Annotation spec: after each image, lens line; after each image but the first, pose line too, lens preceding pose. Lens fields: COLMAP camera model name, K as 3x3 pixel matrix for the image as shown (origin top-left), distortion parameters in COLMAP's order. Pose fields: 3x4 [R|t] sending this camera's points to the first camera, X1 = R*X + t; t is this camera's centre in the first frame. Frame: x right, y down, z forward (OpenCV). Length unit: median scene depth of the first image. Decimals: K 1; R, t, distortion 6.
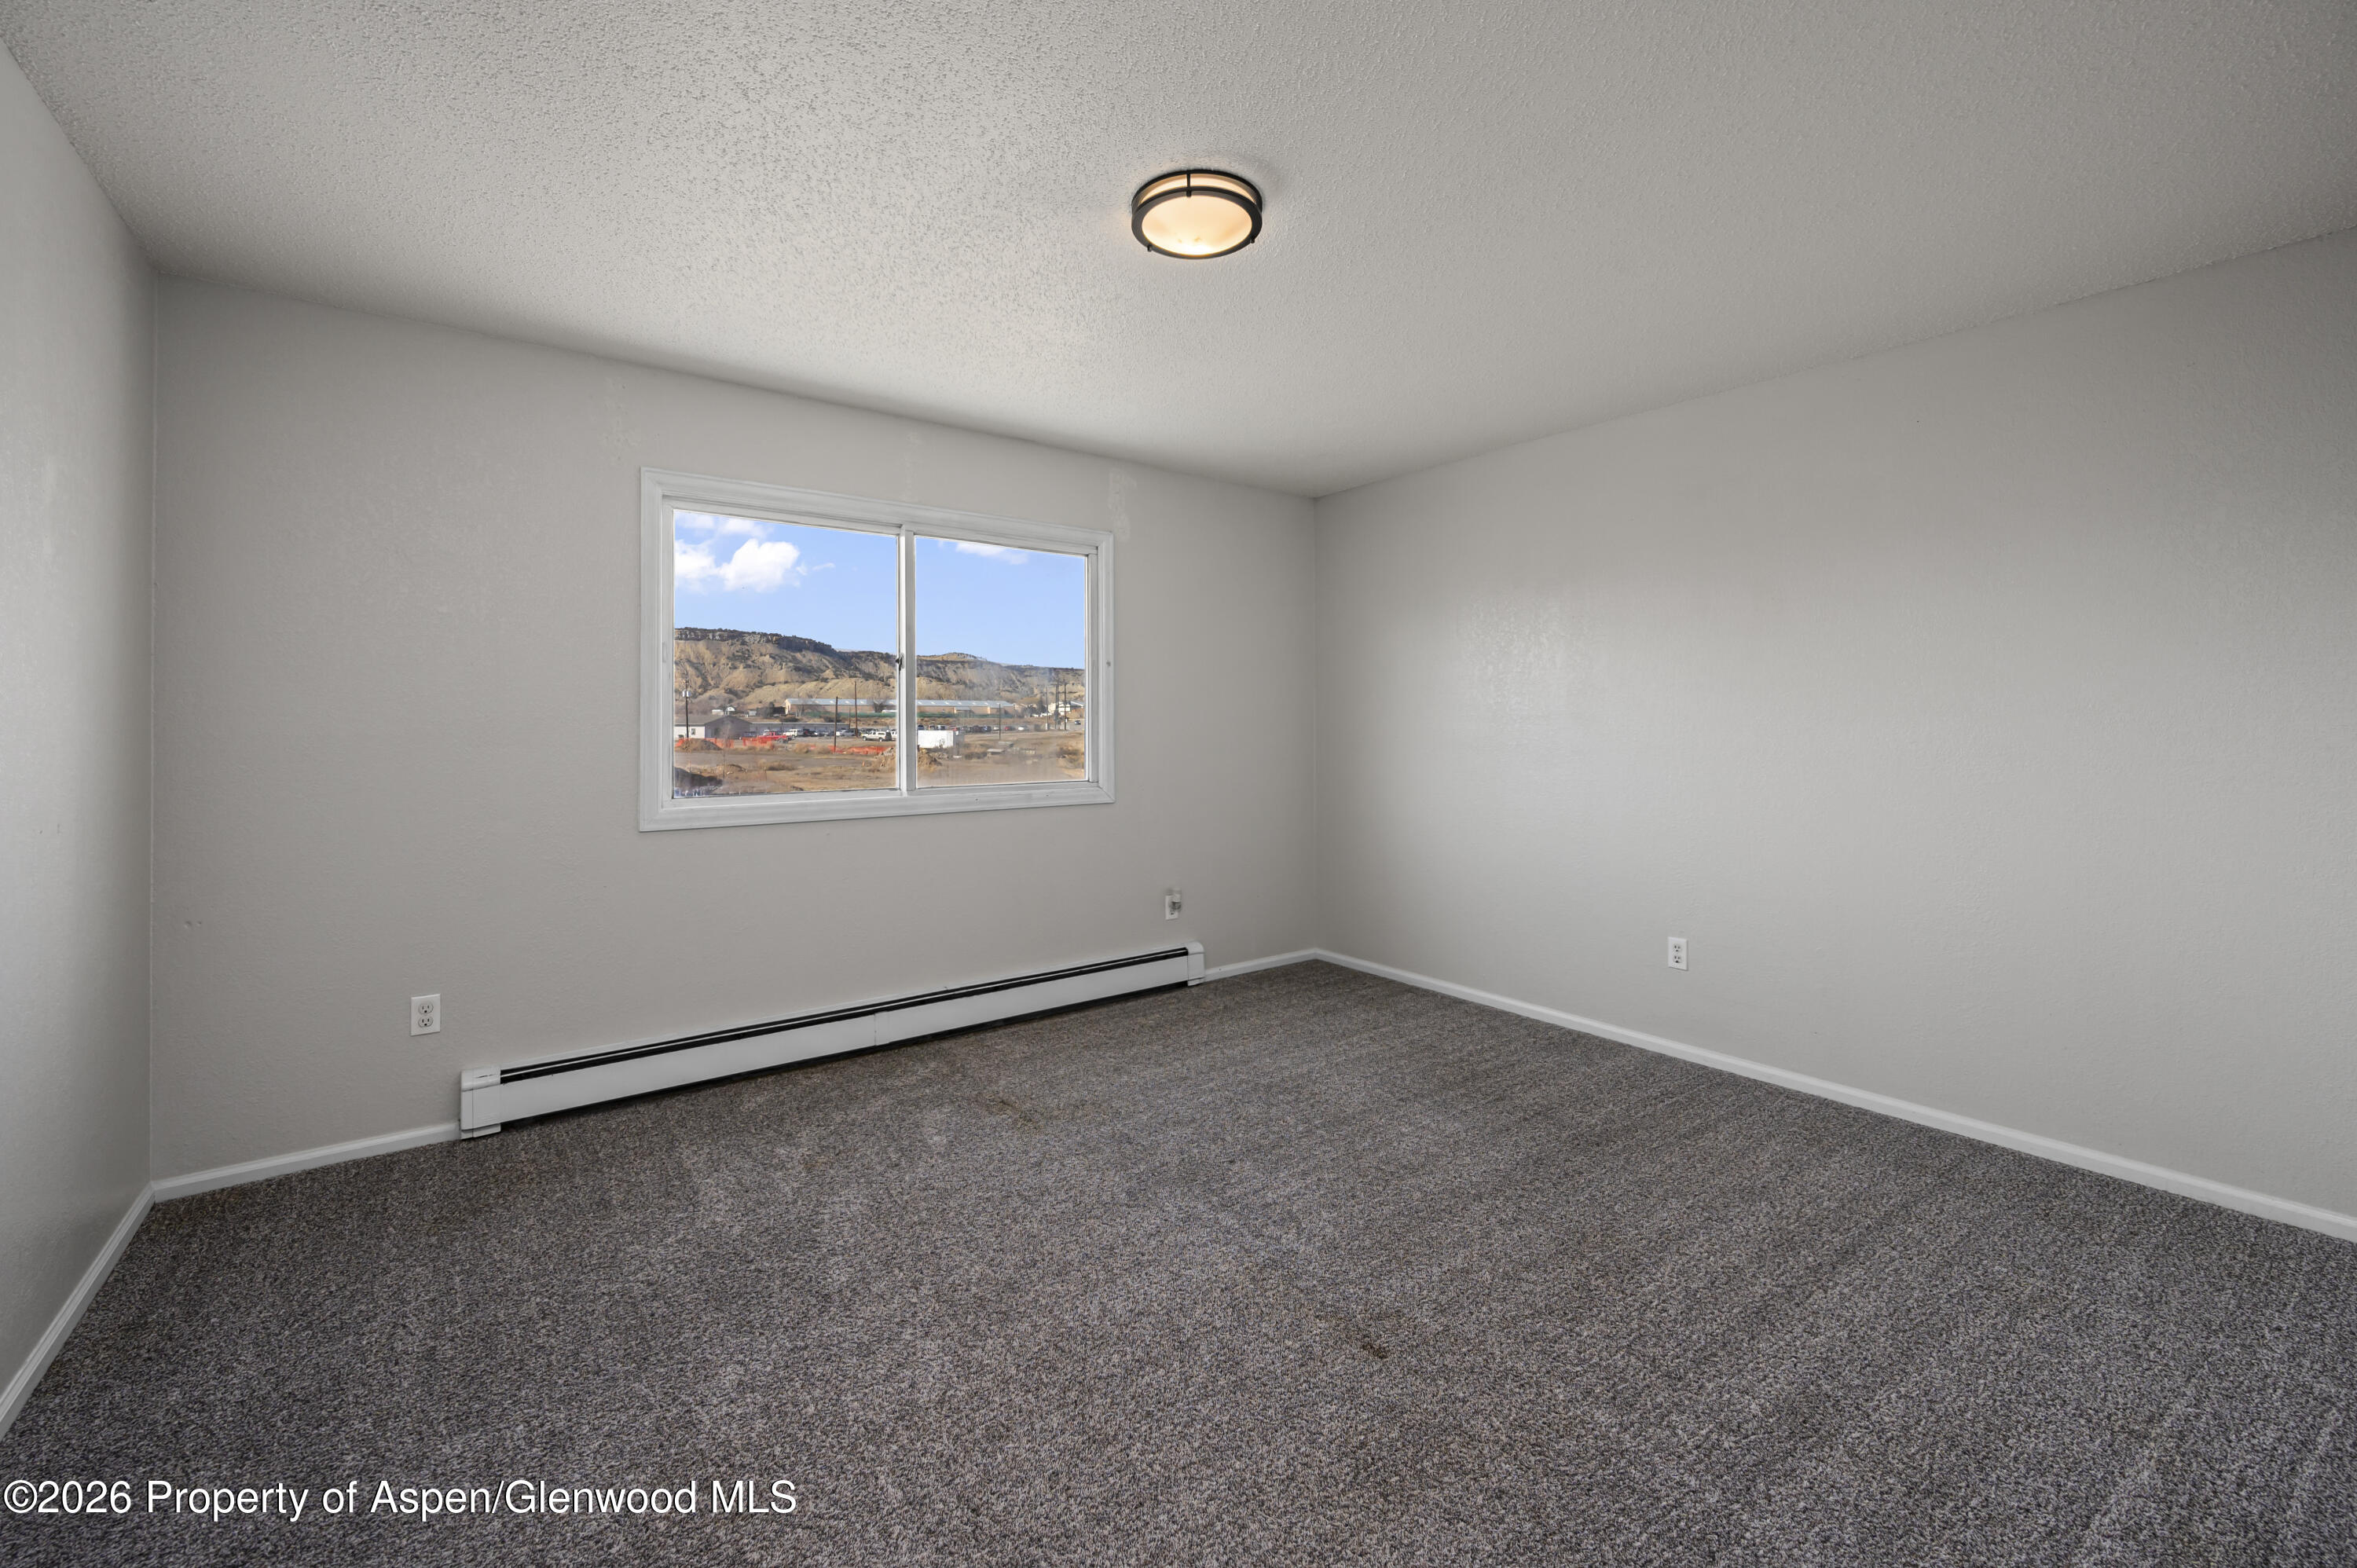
lens RADIAL K [[916.1, 0, 1176.2], [0, 916.1, 708.2], [0, 0, 1]] dist [0.000018, 0.000144]
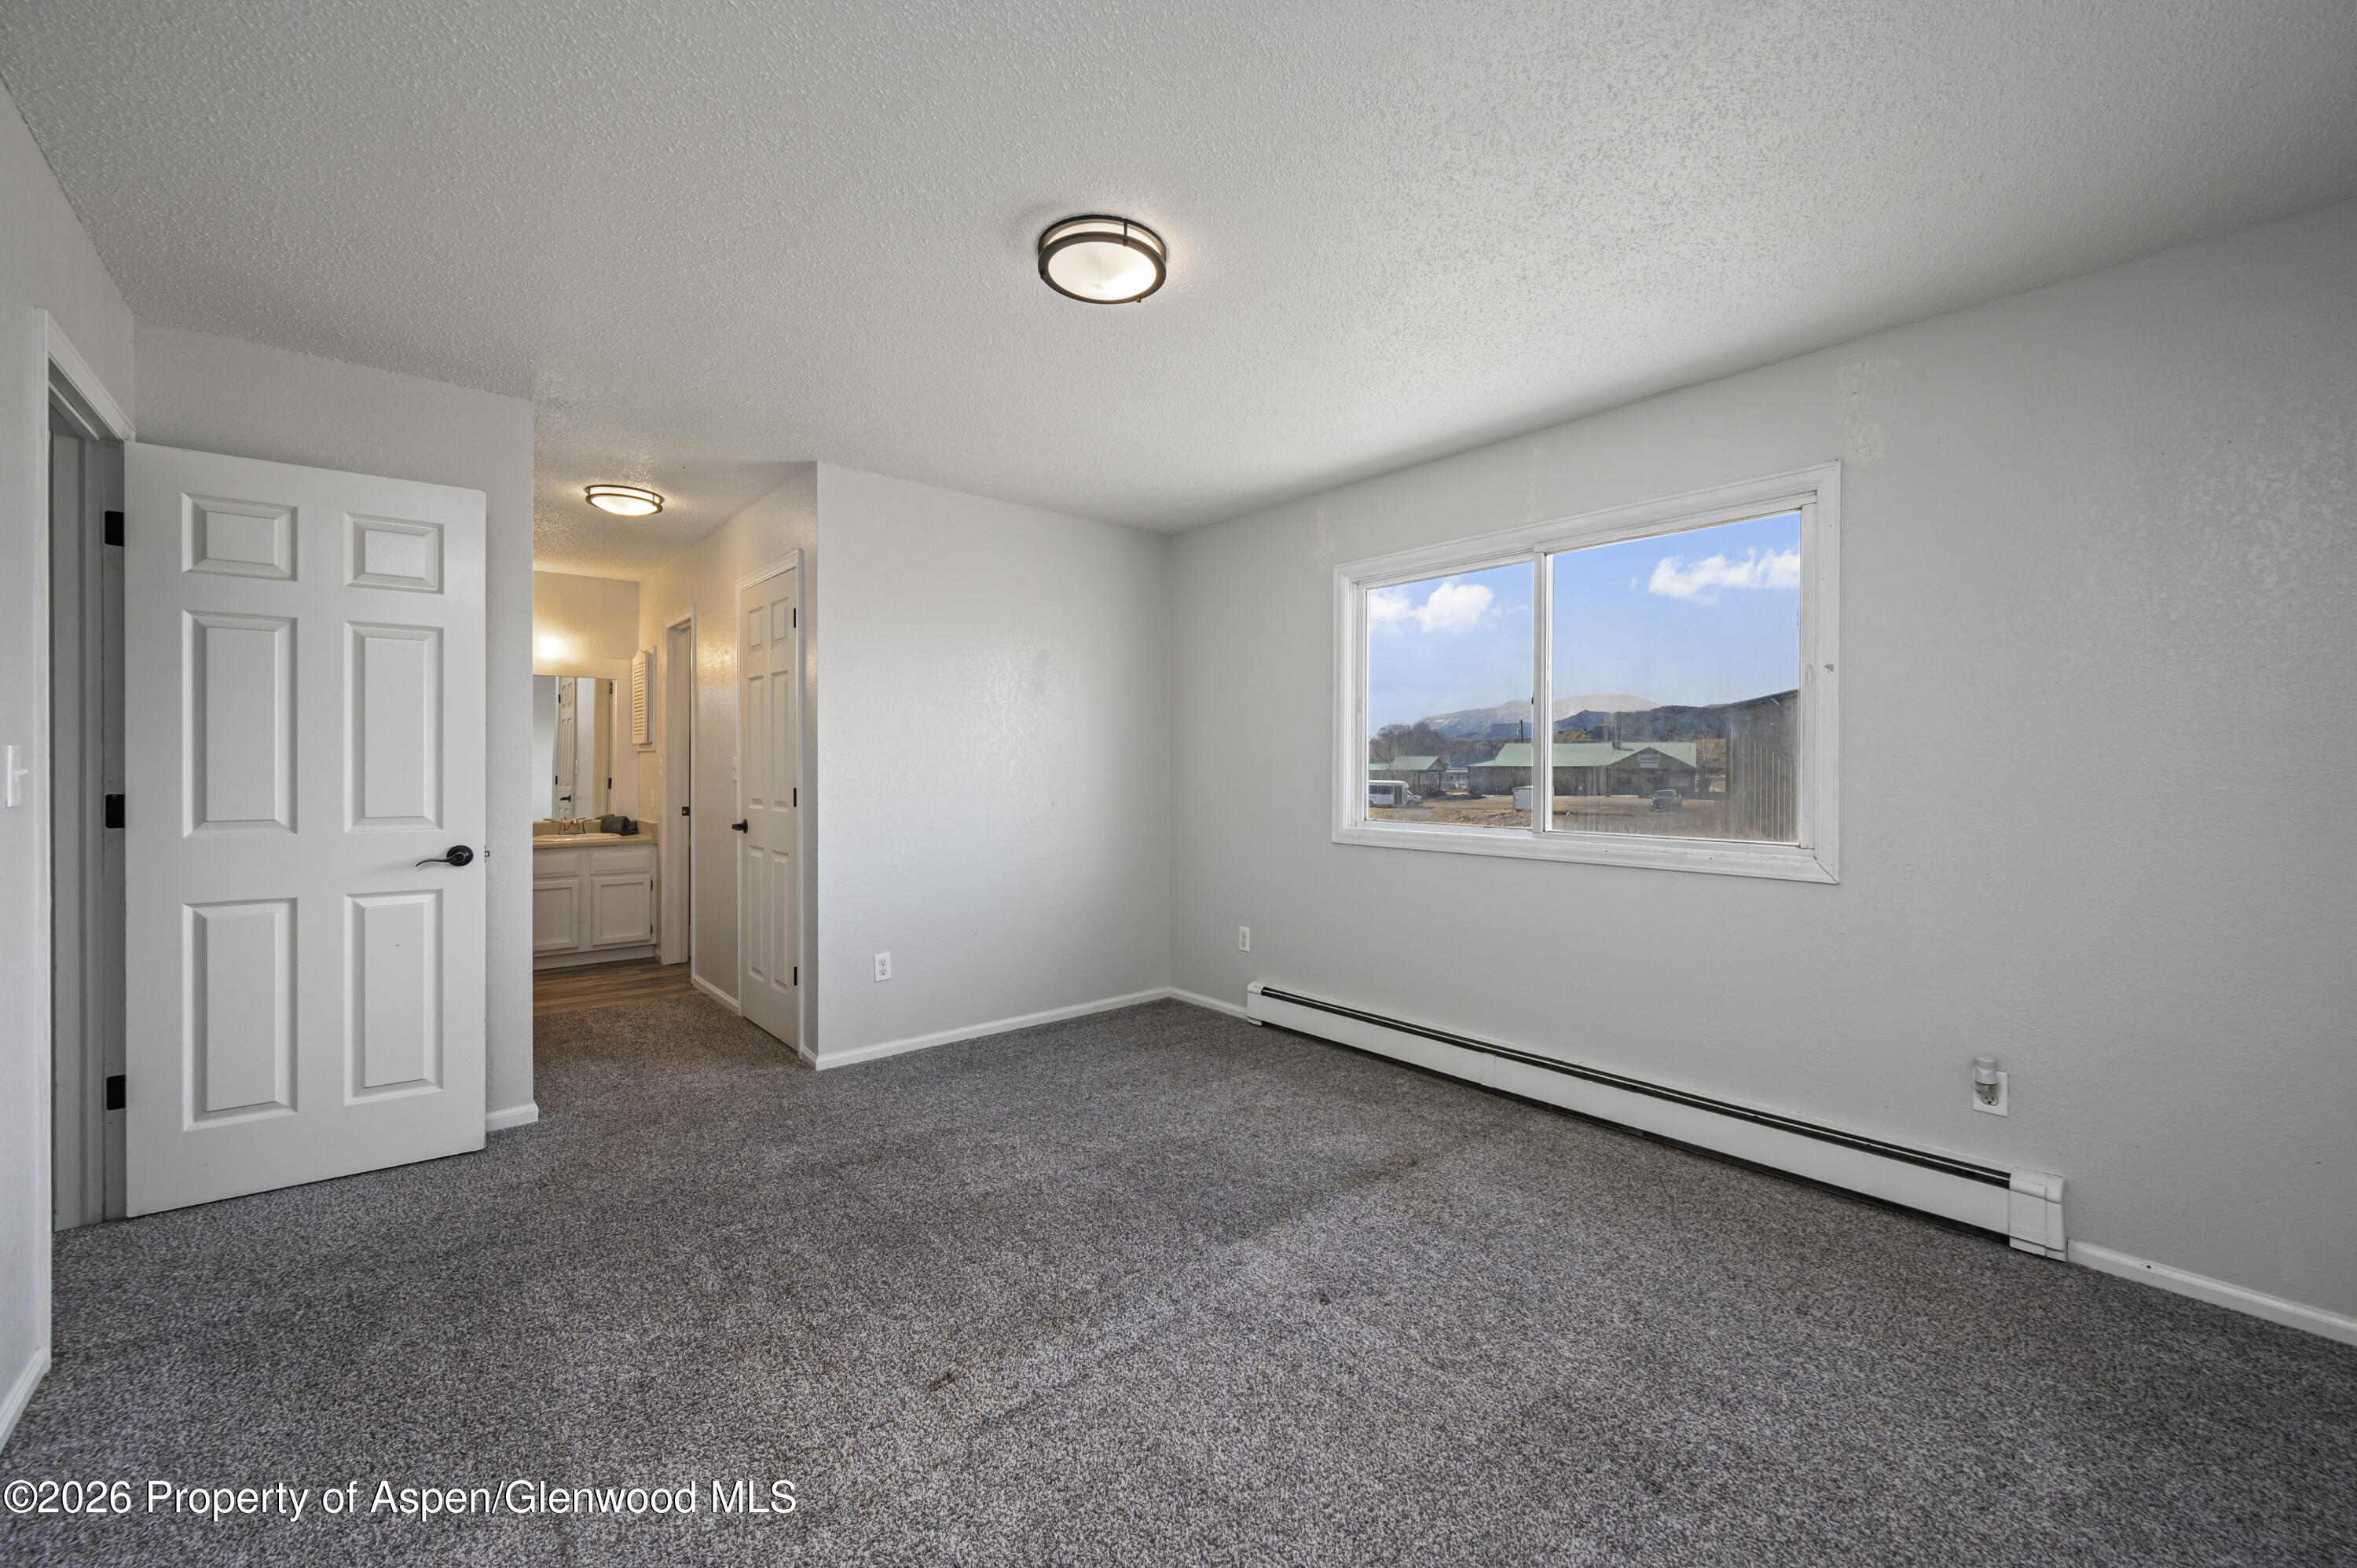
lens RADIAL K [[945.9, 0, 1182.8], [0, 945.9, 742.0], [0, 0, 1]] dist [-0.000424, 0.000048]
pose [[0.077672, -0.013707, -0.996885, 0.640762], [0.026425, 0.999582, -0.011685, -0.000511], [0.996629, -0.025435, 0.078002, 0.571712]]
